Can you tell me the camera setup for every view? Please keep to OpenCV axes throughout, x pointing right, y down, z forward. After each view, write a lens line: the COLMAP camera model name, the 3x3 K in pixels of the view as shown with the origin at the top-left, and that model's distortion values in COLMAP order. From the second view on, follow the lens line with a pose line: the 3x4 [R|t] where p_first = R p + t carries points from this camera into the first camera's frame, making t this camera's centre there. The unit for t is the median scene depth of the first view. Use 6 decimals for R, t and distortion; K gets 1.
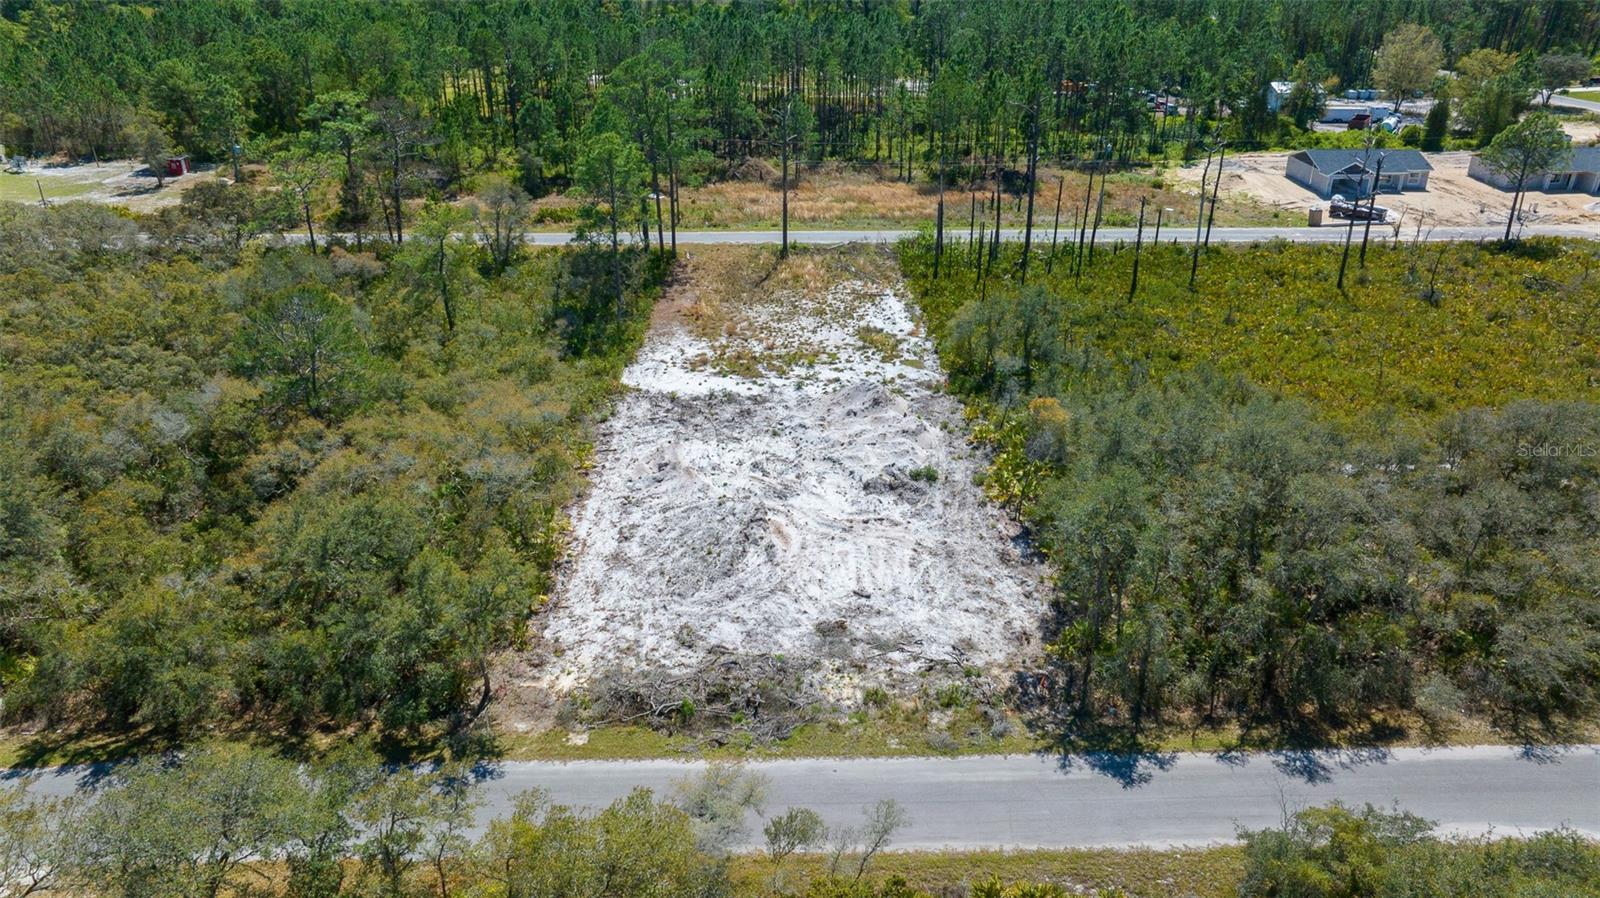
lens RADIAL K [[1133.5, 0, 805.3], [0, 1133.5, 412.2], [0, 0, 1]] dist [-0.014369, -0.002026]
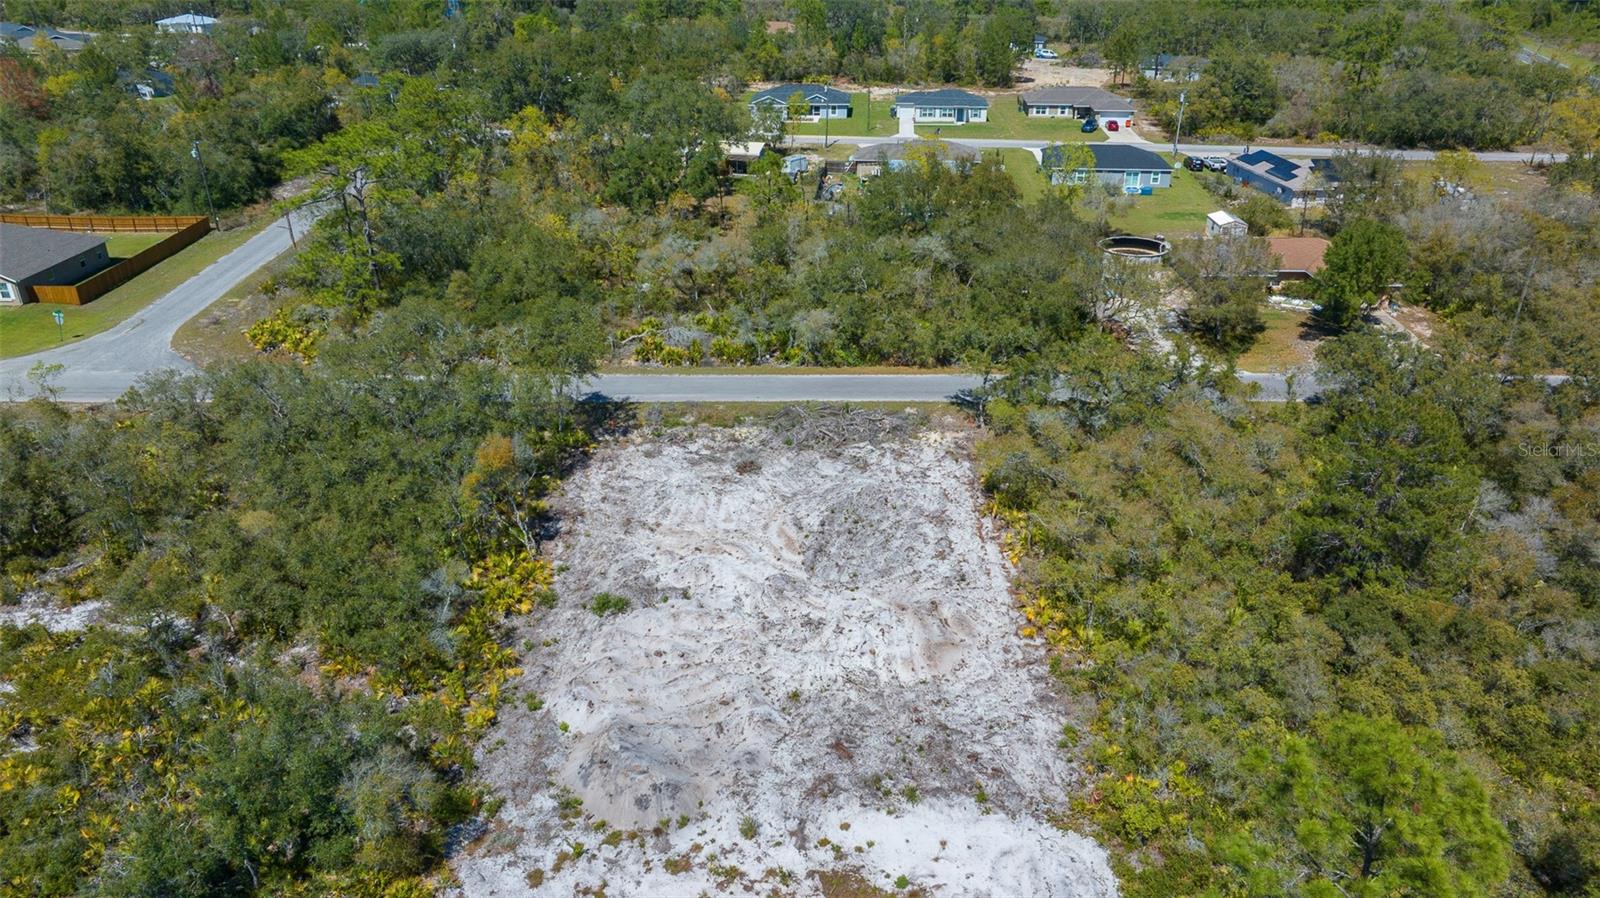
lens RADIAL K [[1133.5, 0, 805.3], [0, 1133.5, 412.2], [0, 0, 1]] dist [-0.014369, -0.002026]
pose [[-0.999956, -0.003554, 0.008701, -0.040664], [0.004059, 0.671644, 0.740863, -0.629296], [-0.008476, 0.740865, -0.671600, 1.417162]]
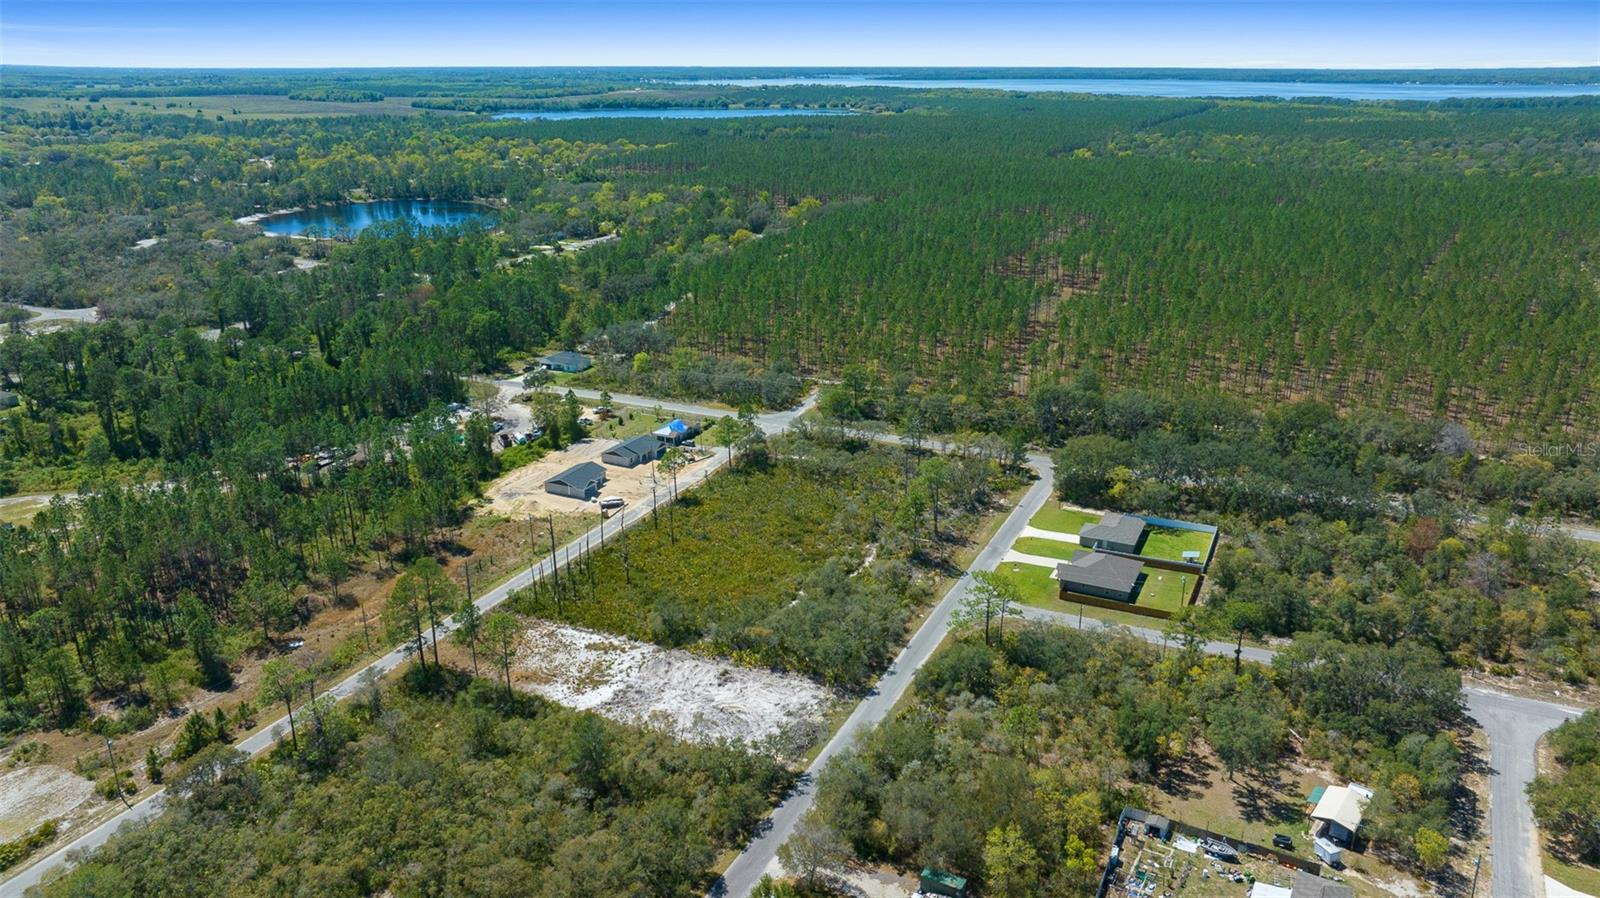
lens RADIAL K [[1133.5, 0, 805.3], [0, 1133.5, 412.2], [0, 0, 1]] dist [-0.014369, -0.002026]
pose [[0.449043, -0.263636, 0.853731, -2.023615], [0.363329, 0.926795, 0.095096, -0.735386], [-0.816304, 0.267483, 0.511958, -0.784491]]
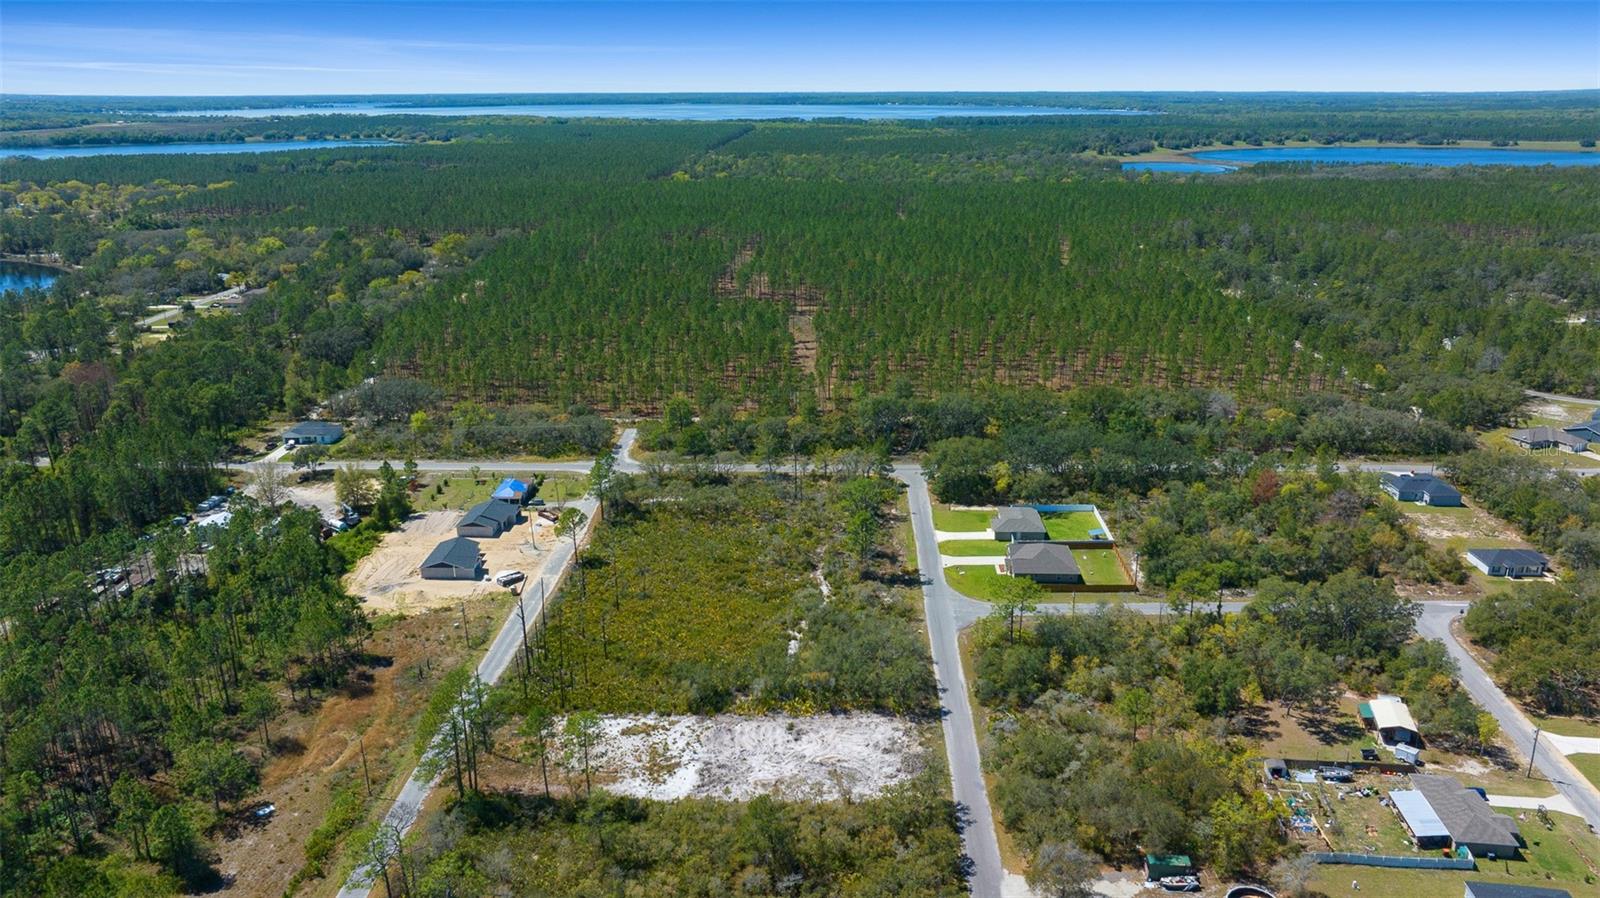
lens RADIAL K [[1133.5, 0, 805.3], [0, 1133.5, 412.2], [0, 0, 1]] dist [-0.014369, -0.002026]
pose [[0.052136, -0.275458, 0.959898, -2.249402], [0.409782, 0.882455, 0.230978, -1.200378], [-0.910692, 0.381307, 0.158886, 0.244162]]
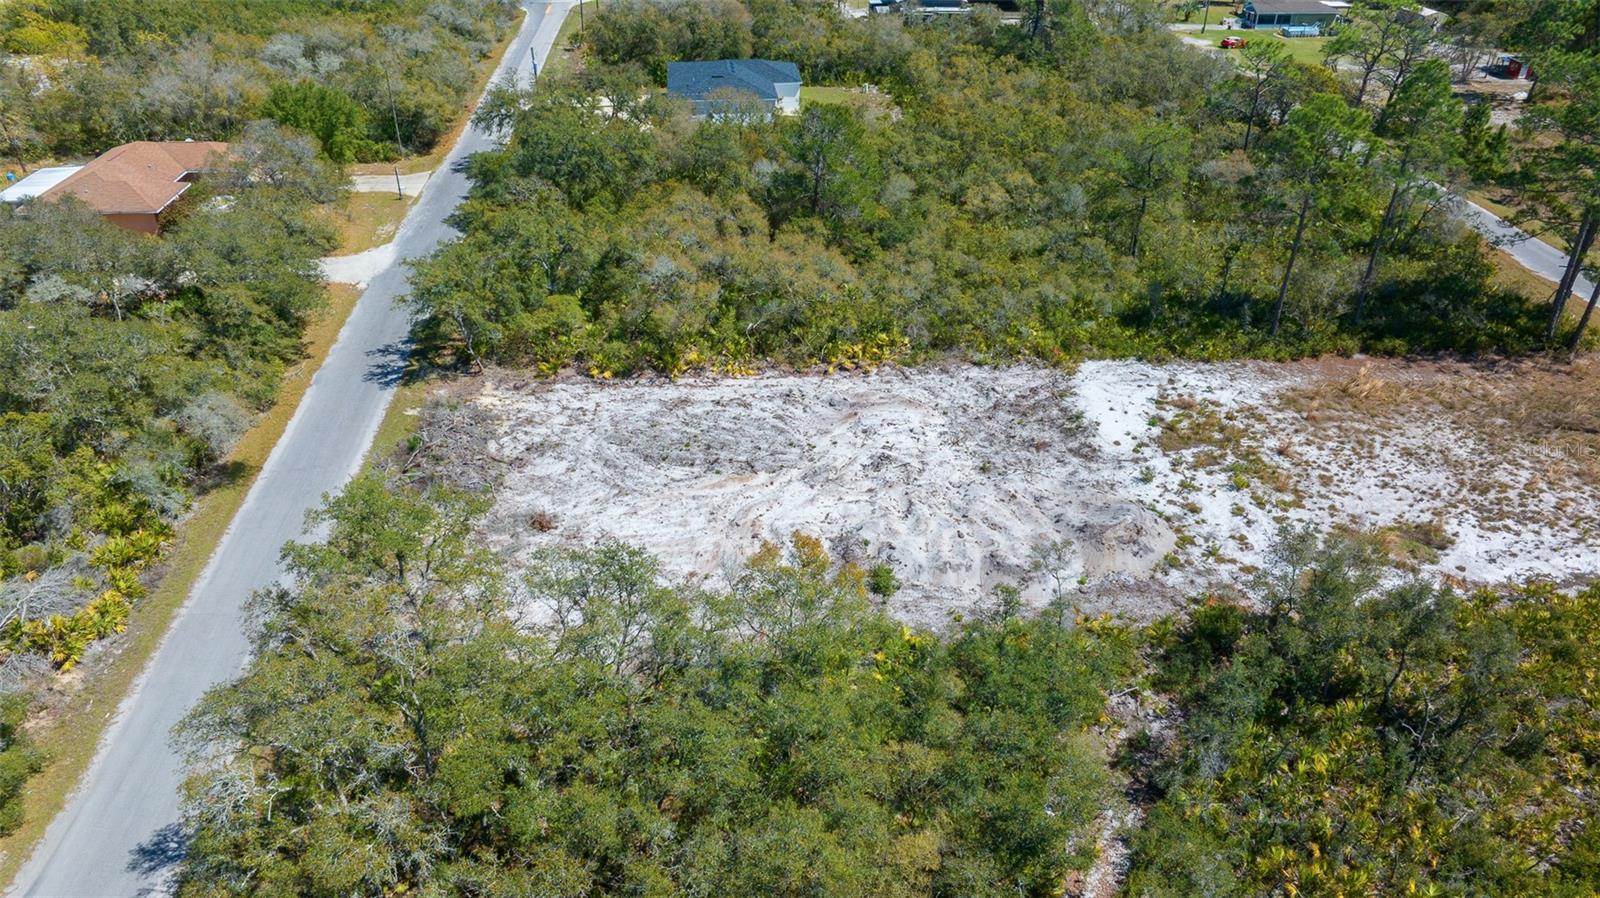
lens RADIAL K [[1121.5, 0, 808.8], [0, 1121.5, 445.2], [0, 0, 1]] dist [0.000394, -0.040922]
pose [[0.081239, 0.521365, -0.849458, 0.658978], [-0.411363, 0.793838, 0.447886, -0.312523], [0.907844, 0.313050, 0.278961, 0.714601]]
